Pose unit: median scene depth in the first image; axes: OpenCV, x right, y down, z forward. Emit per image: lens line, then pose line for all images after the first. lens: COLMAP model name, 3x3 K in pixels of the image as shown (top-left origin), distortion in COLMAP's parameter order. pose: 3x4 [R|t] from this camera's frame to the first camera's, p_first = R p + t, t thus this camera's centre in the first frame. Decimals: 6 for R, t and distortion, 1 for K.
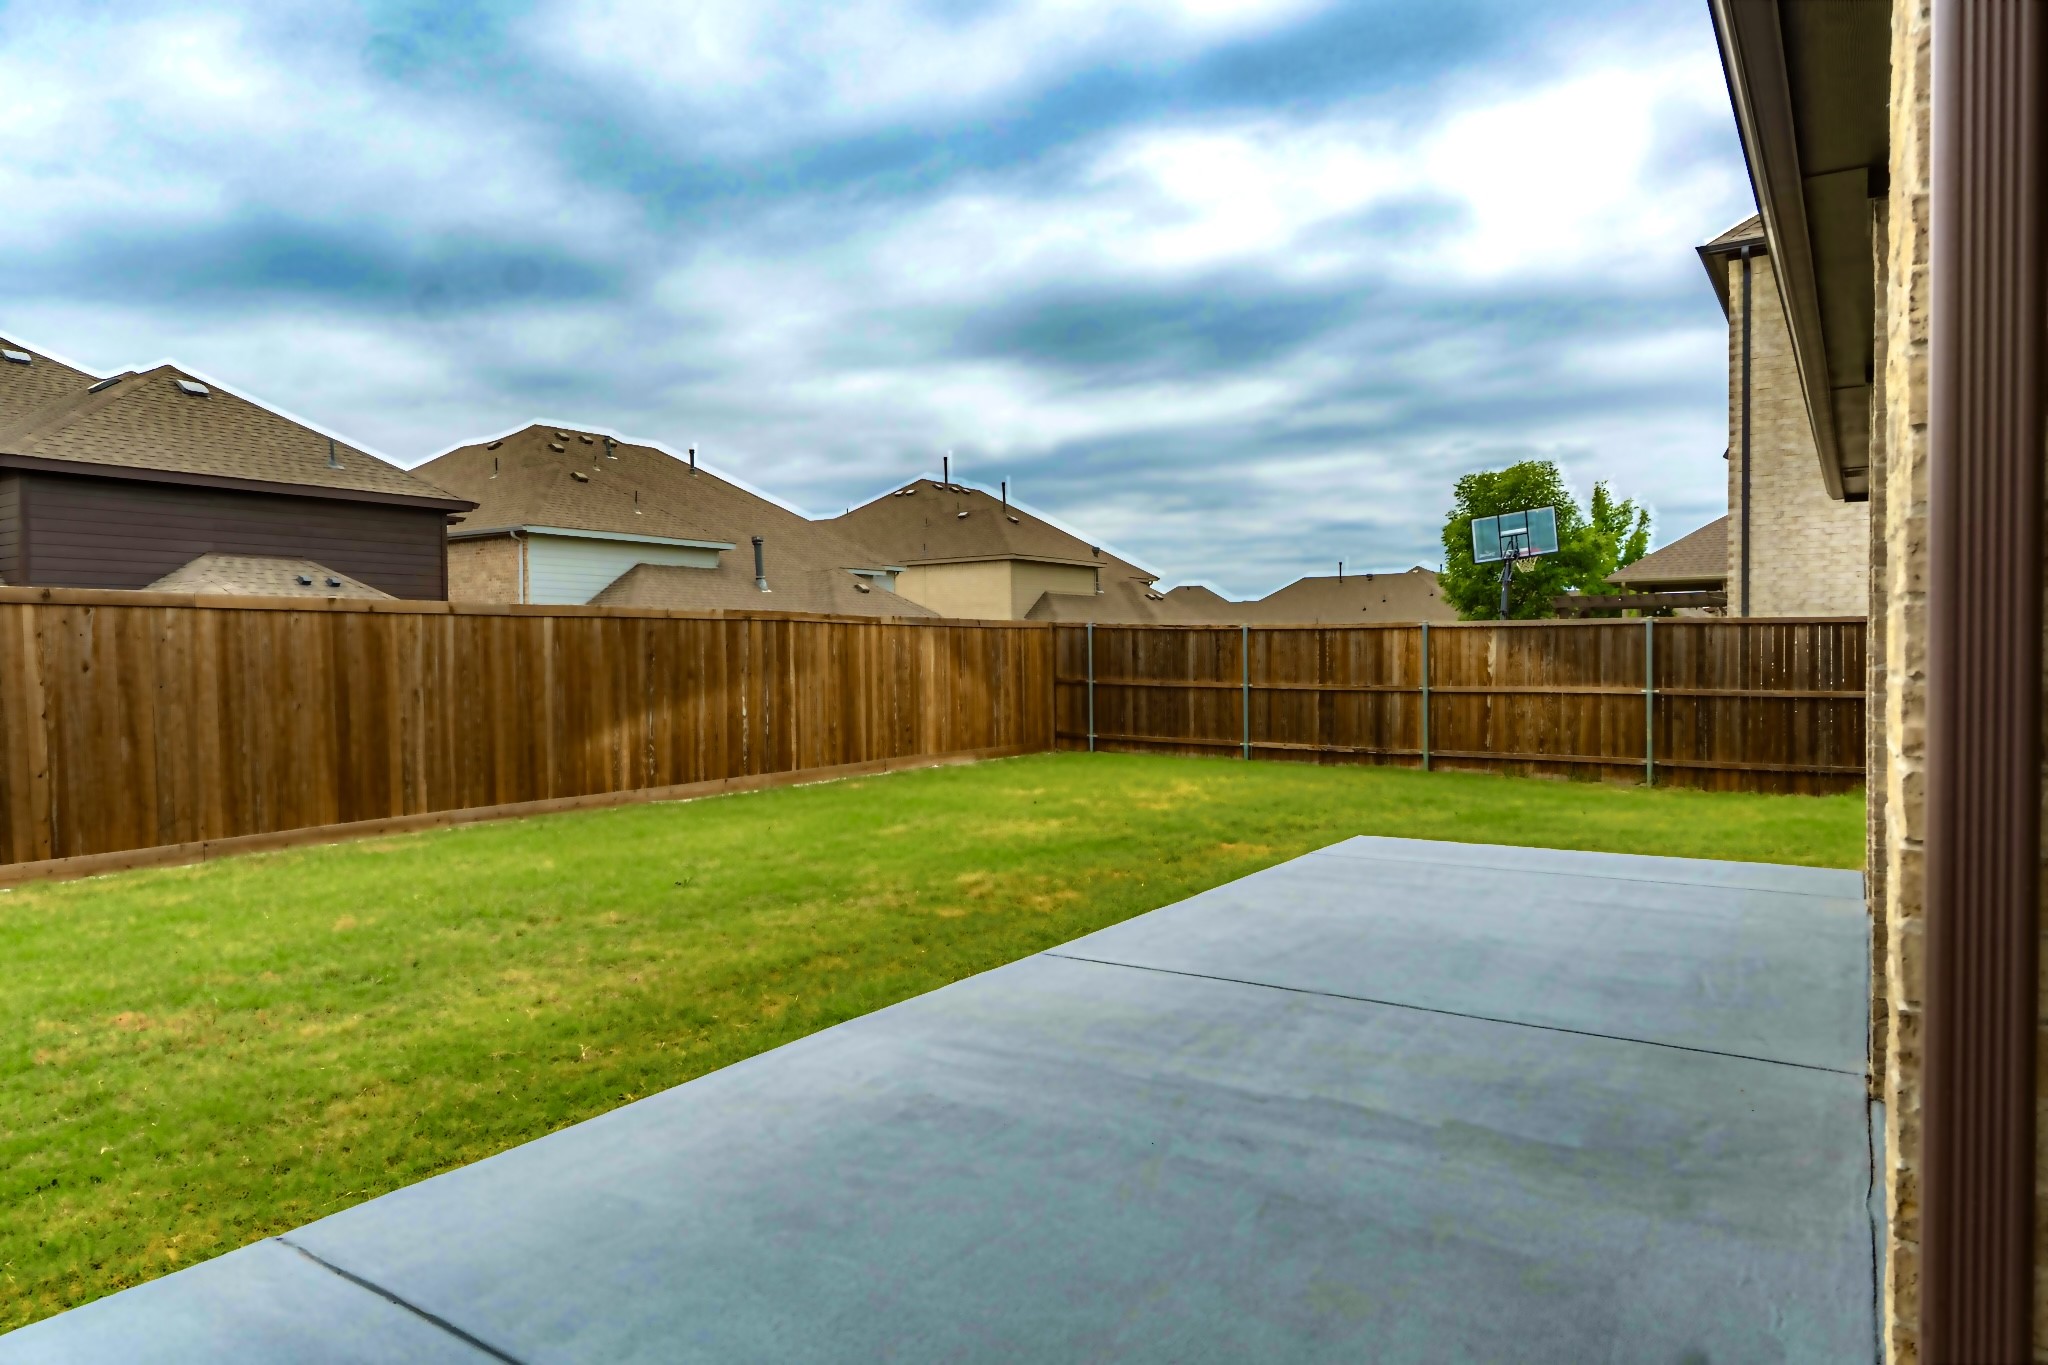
lens RADIAL K [[1253.1, 0, 1016.6], [0, 1253.1, 670.1], [0, 0, 1]] dist [-0.000932, -0.001604]
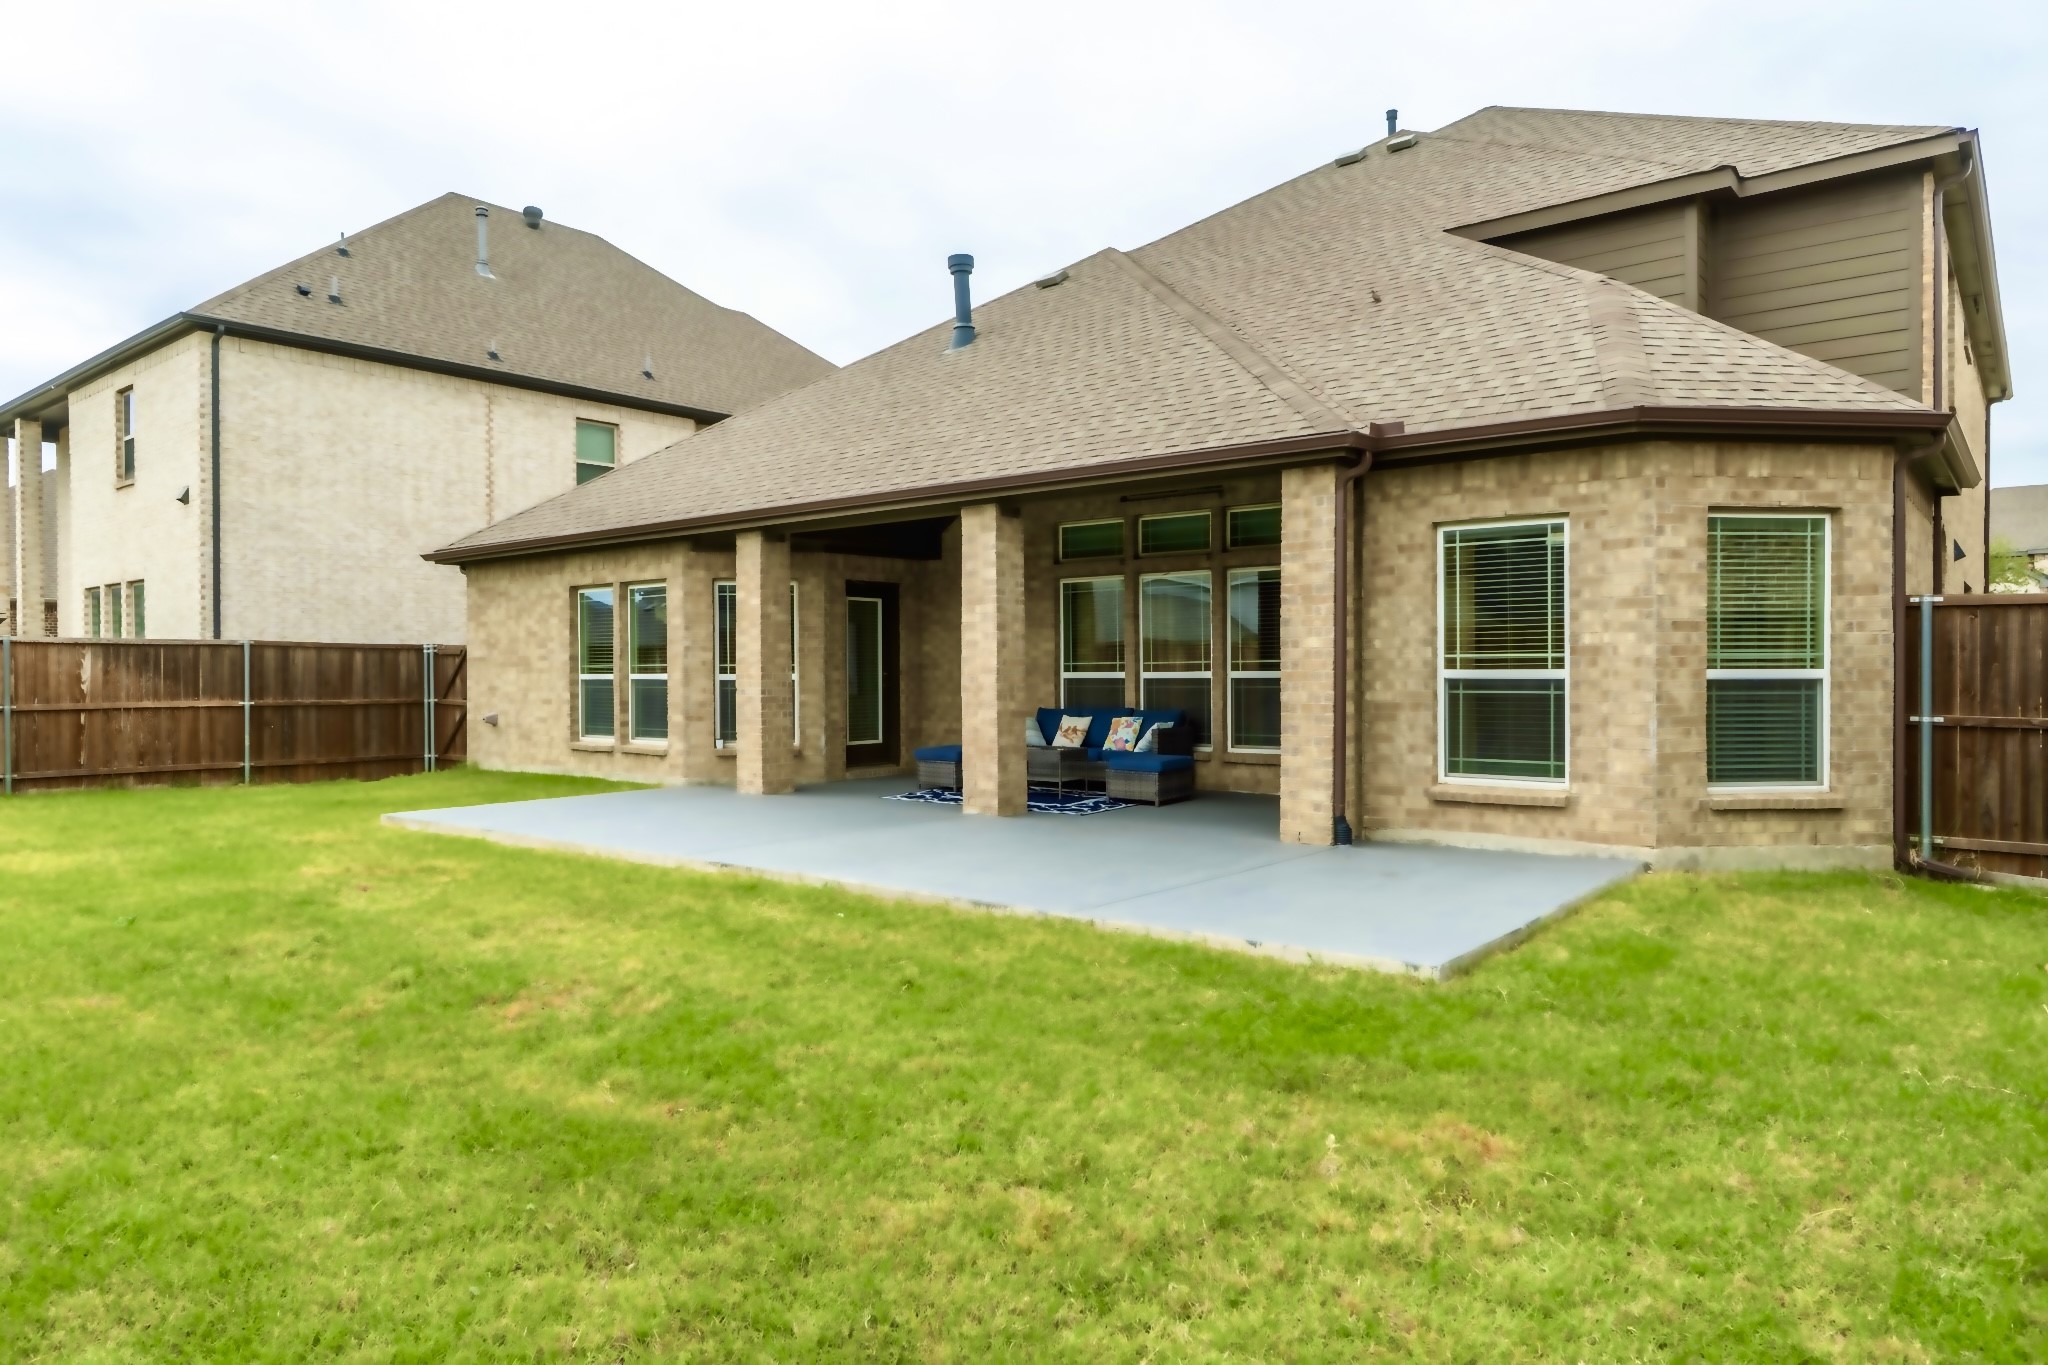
lens RADIAL K [[1253.1, 0, 1022.9], [0, 1253.1, 678.4], [0, 0, 1]] dist [-0.000932, -0.001604]
pose [[0.079870, -0.003077, 0.996801, -0.951327], [0.011960, 0.999926, 0.002128, -0.000131], [-0.996734, 0.011752, 0.079900, 0.295317]]
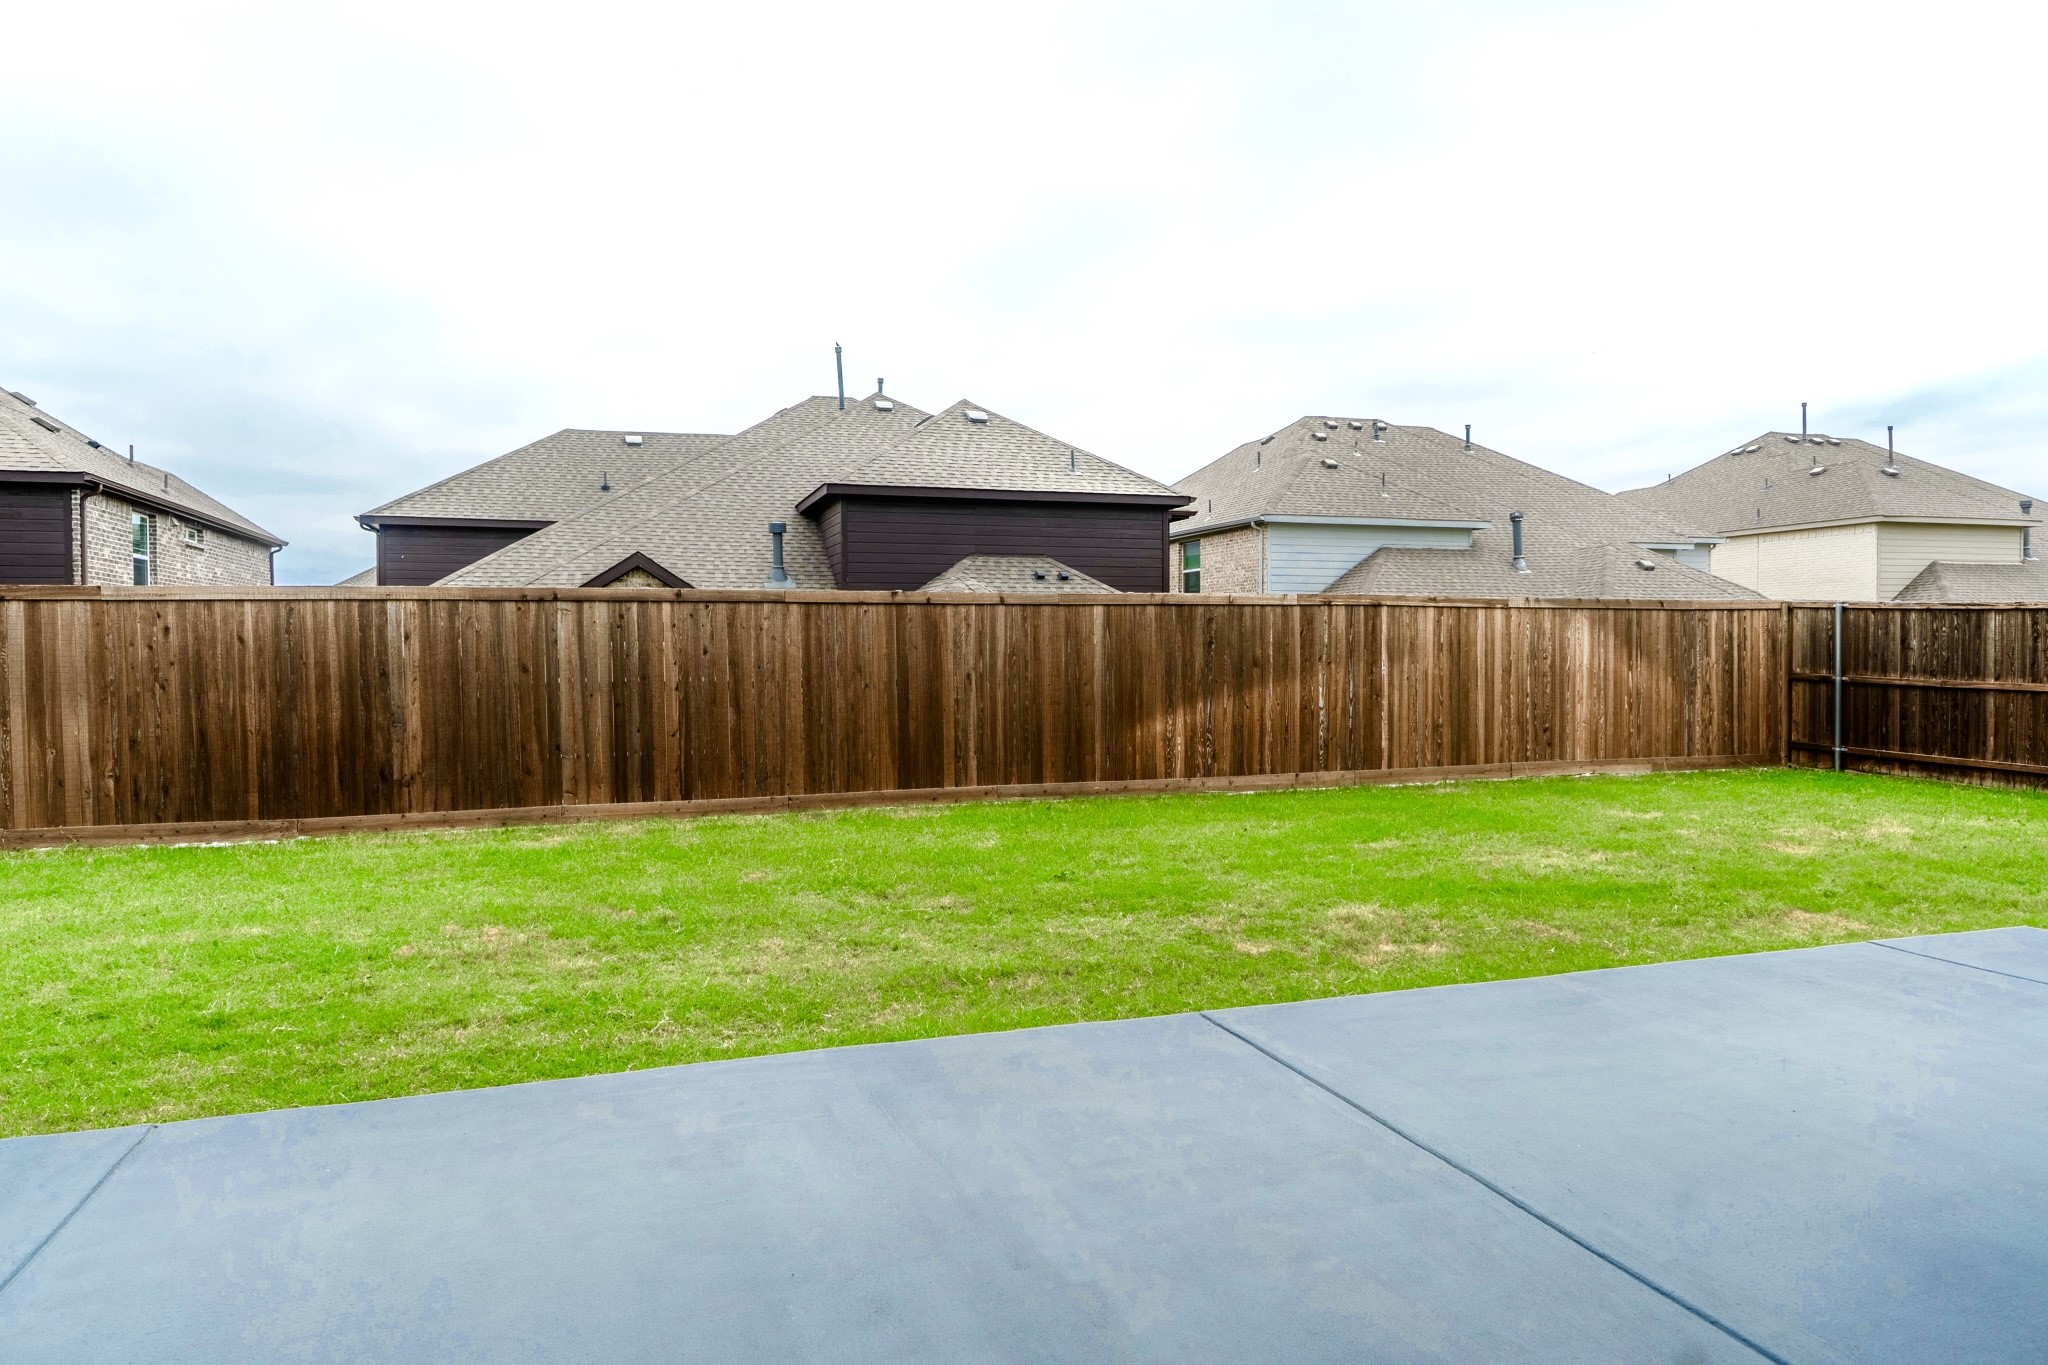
lens RADIAL K [[1253.1, 0, 1019.7], [0, 1253.1, 691.8], [0, 0, 1]] dist [-0.000932, -0.001604]
pose [[0.793467, 0.027607, -0.607987, 0.133903], [-0.009968, 0.999426, 0.032372, -0.002539], [0.608532, -0.019626, 0.793287, 0.092104]]
